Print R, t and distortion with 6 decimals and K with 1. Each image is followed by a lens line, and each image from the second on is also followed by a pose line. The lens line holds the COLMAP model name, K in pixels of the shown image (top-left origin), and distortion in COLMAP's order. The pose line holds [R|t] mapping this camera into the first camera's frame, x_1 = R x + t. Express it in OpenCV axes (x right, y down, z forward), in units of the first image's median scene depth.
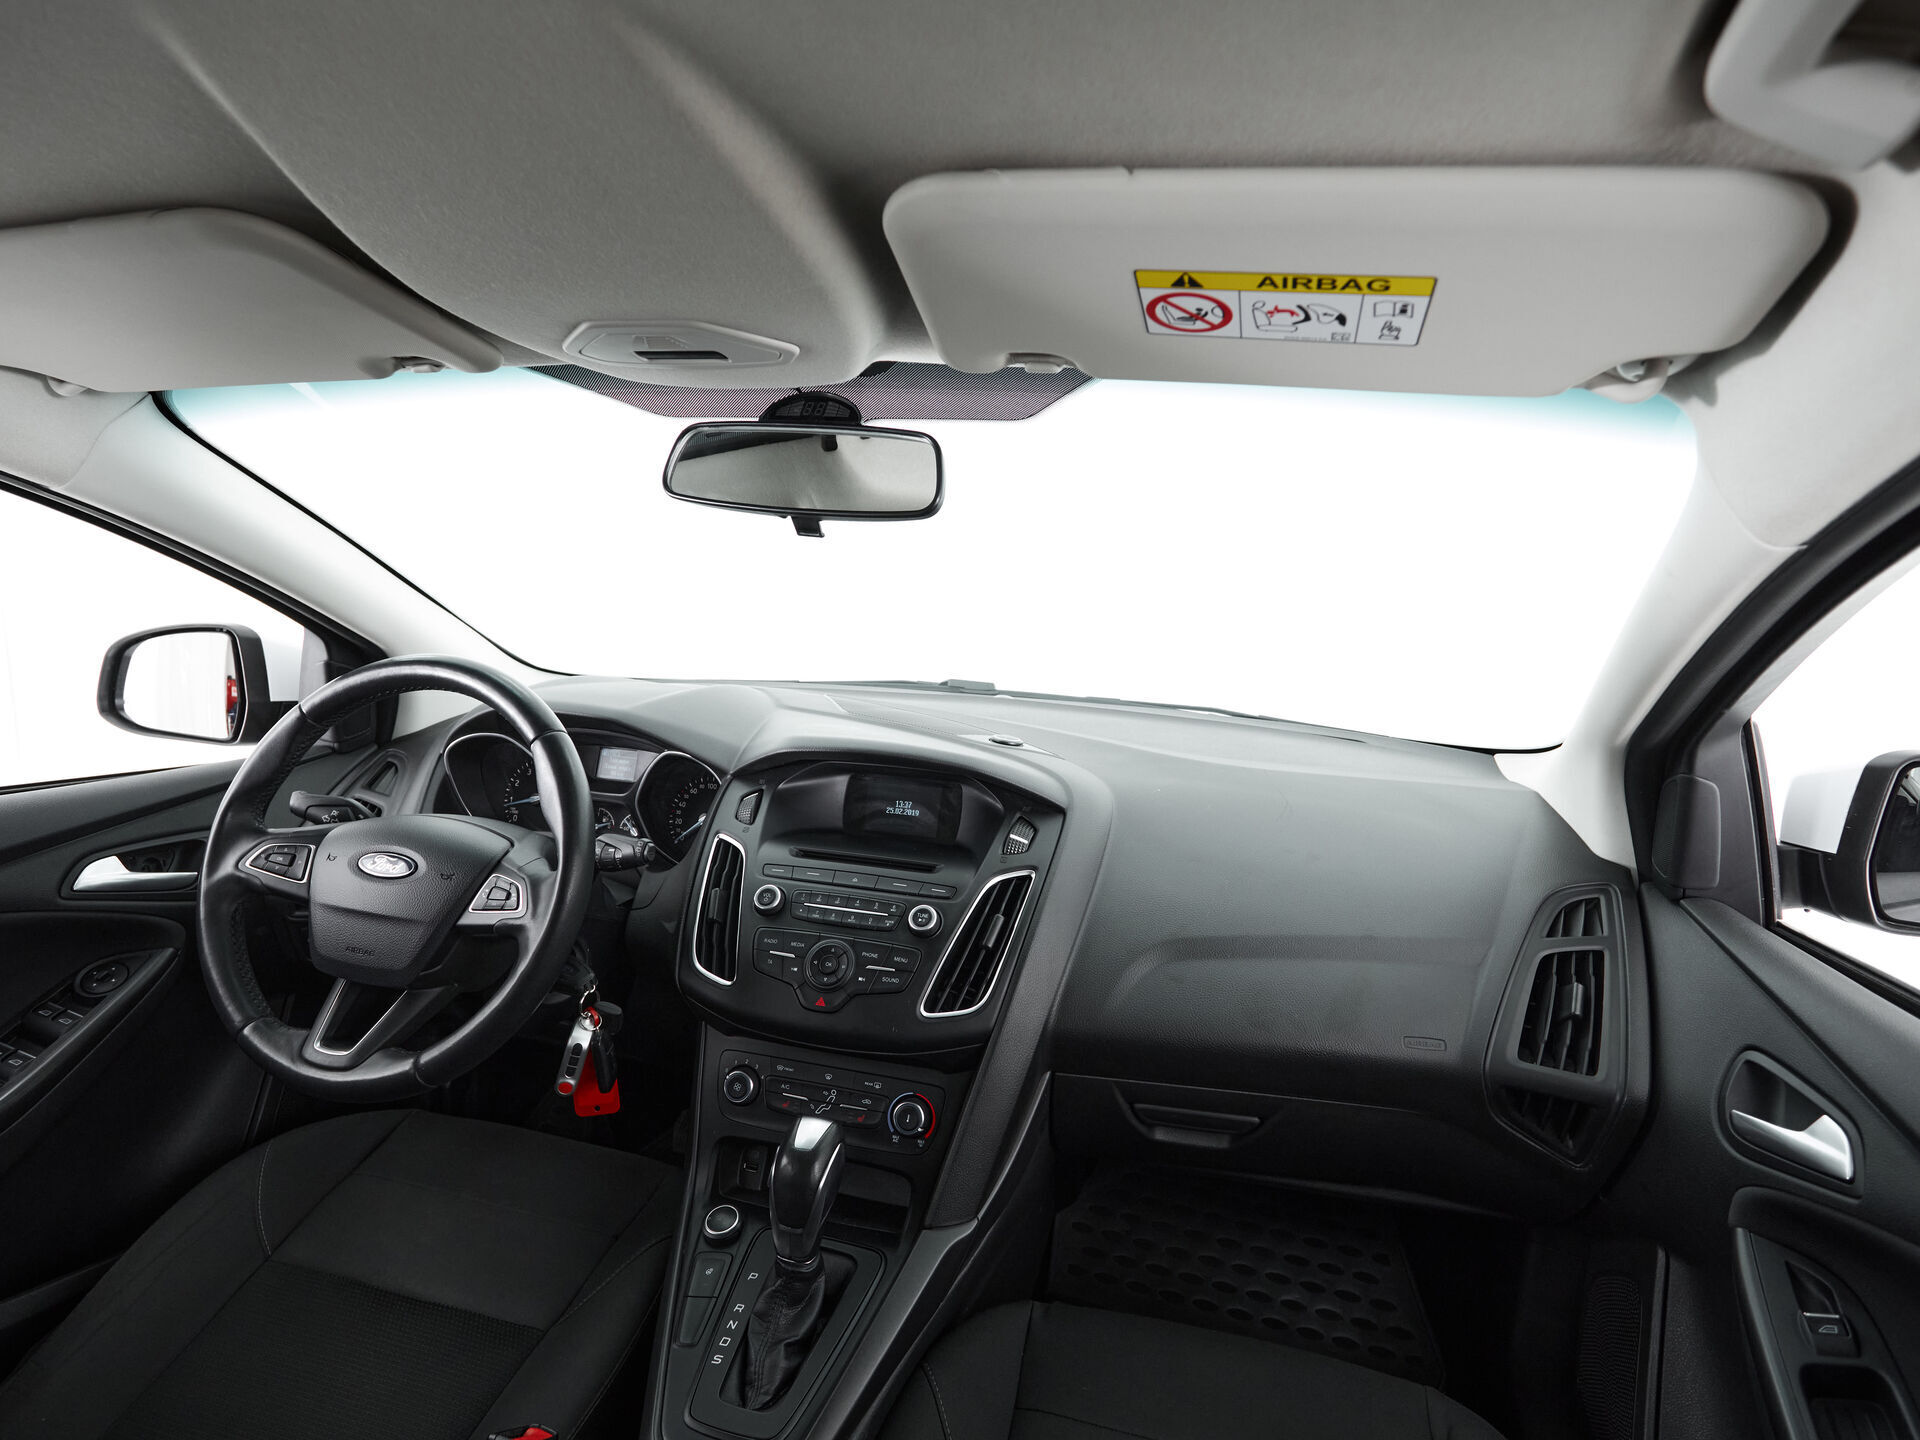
lens RADIAL K [[1119.2, 0, 958.8], [0, 1119.2, 711.1], [0, 0, 1]] dist [-0.007507, -0.001078]
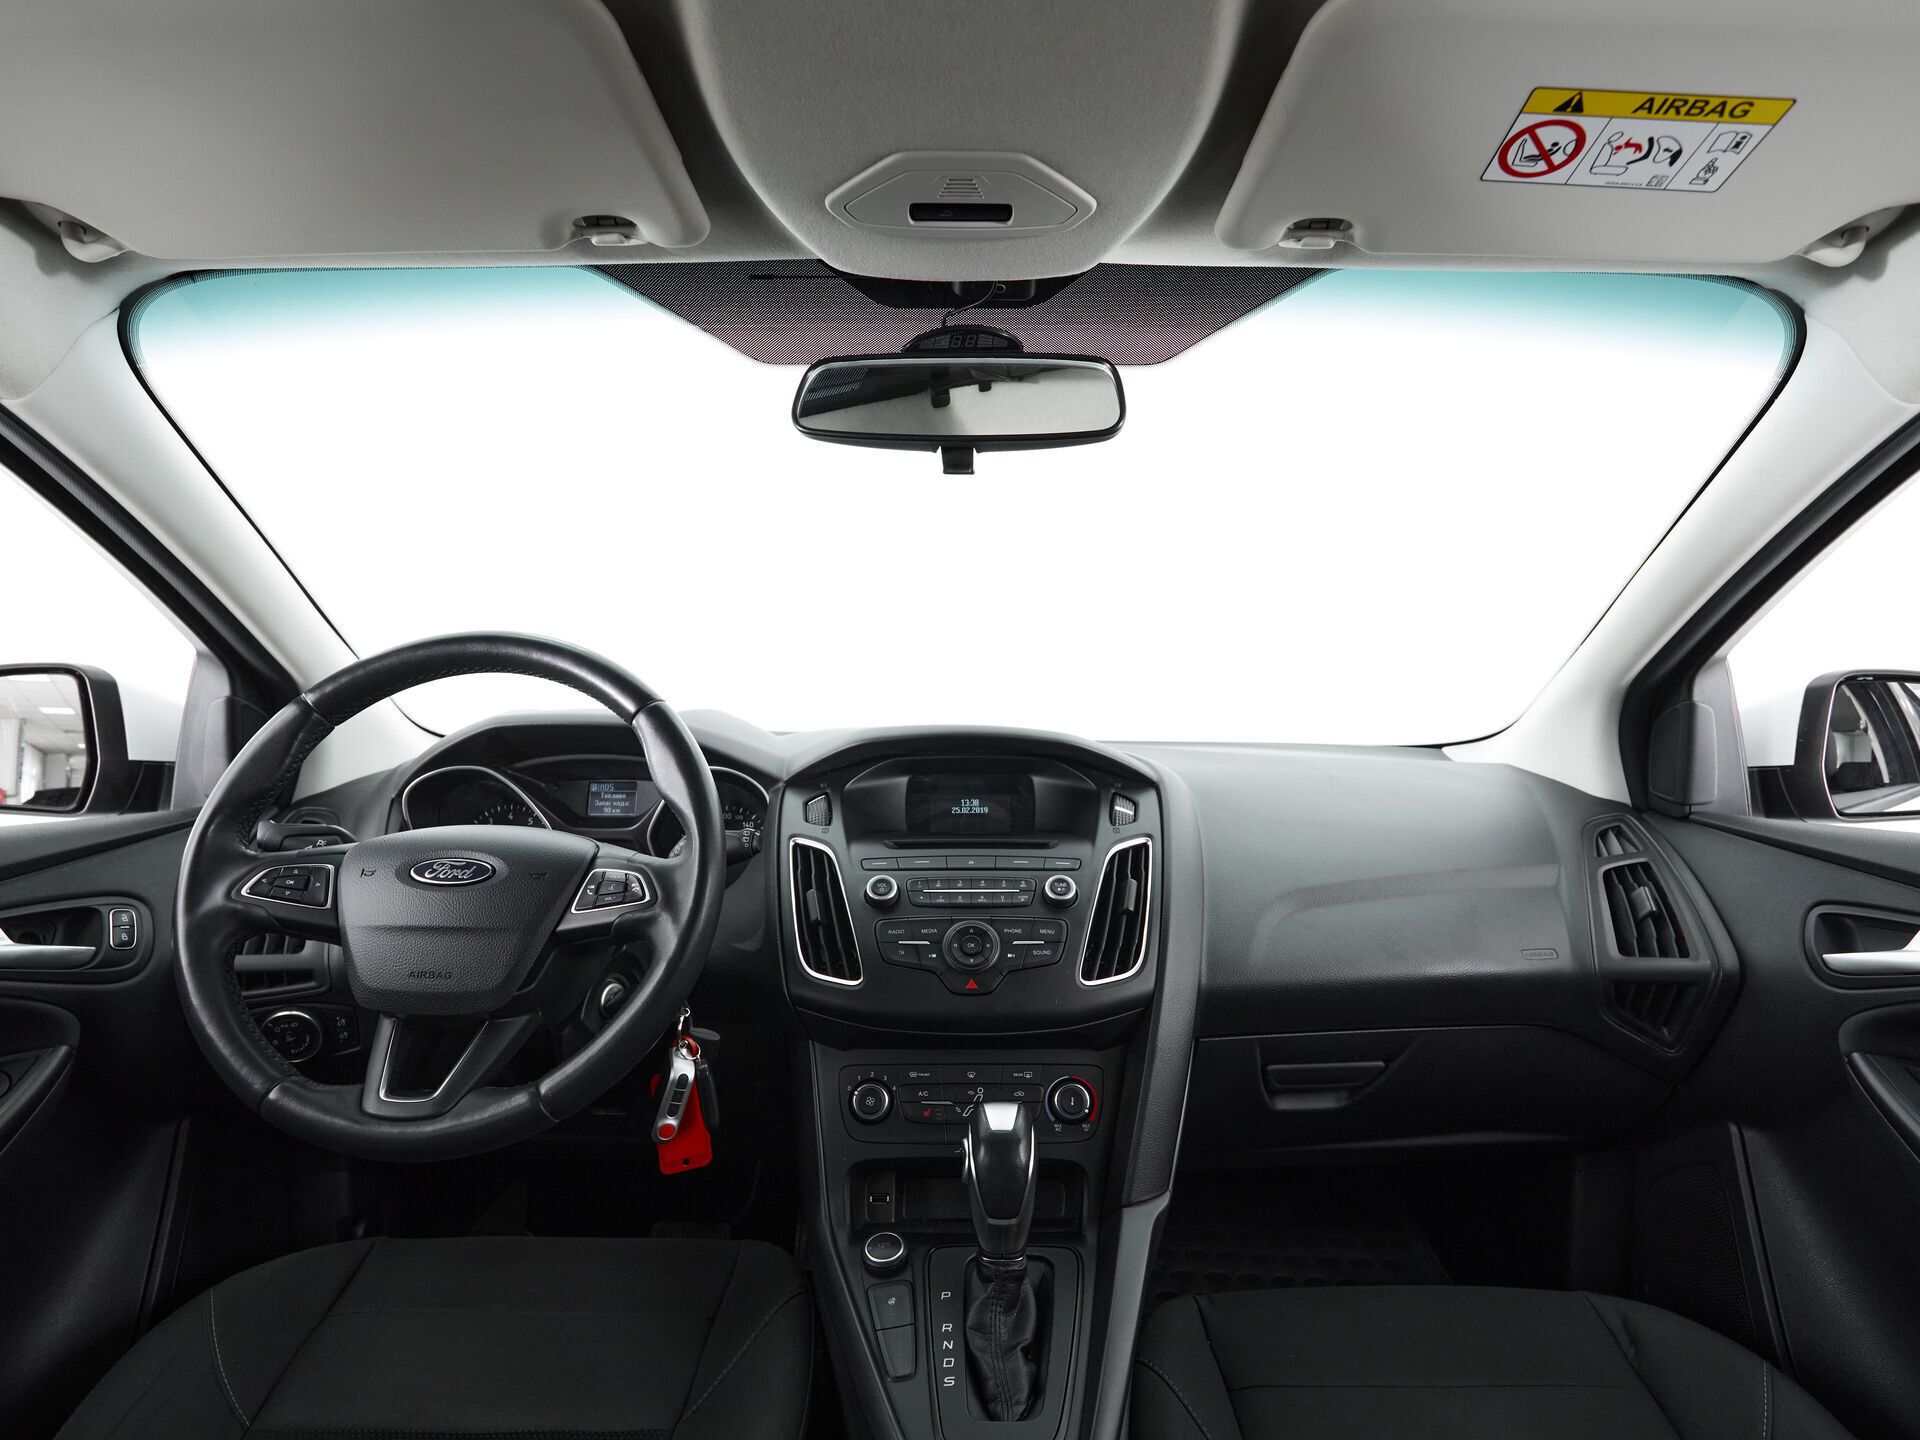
lens RADIAL K [[1119.2, 0, 976.3], [0, 1119.2, 761.6], [0, 0, 1]] dist [-0.007507, -0.001078]
pose [[0.959918, -0.050283, 0.275732, -0.353310], [0.078377, 0.992685, -0.091832, 0.158202], [-0.269098, 0.109763, 0.956838, 0.097332]]
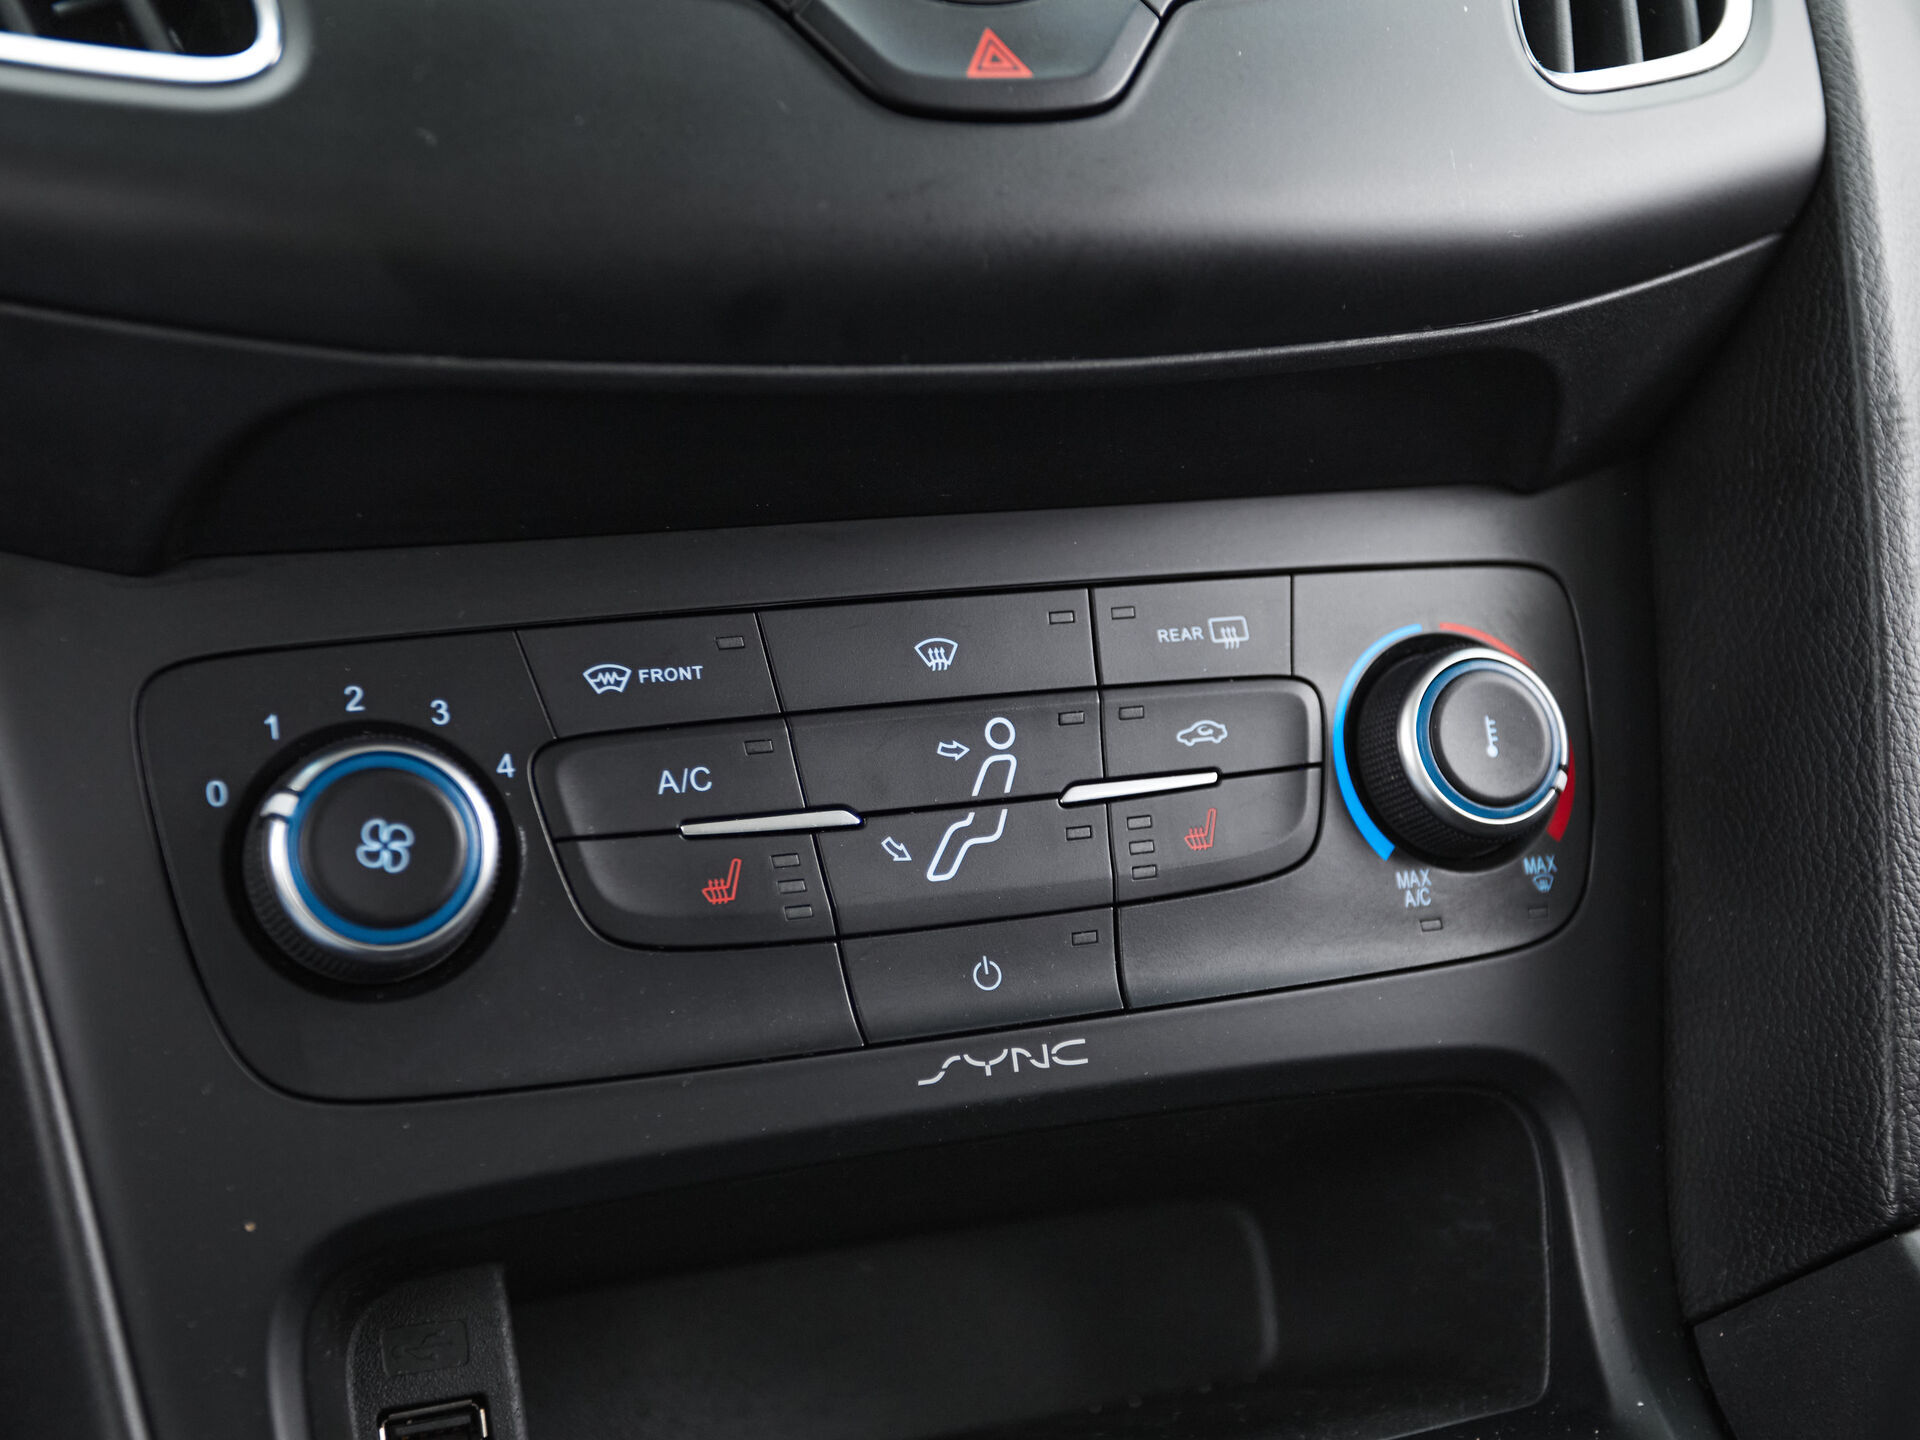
lens RADIAL K [[2611.4, 0, 958.2], [0, 2611.4, 736.4], [0, 0, 1]] dist [0.012658, 0.000000]
pose [[0.793732, -0.167529, 0.584743, -0.333745], [0.136846, 0.985862, 0.096694, 0.304870], [-0.592675, 0.003271, 0.805435, 0.704354]]
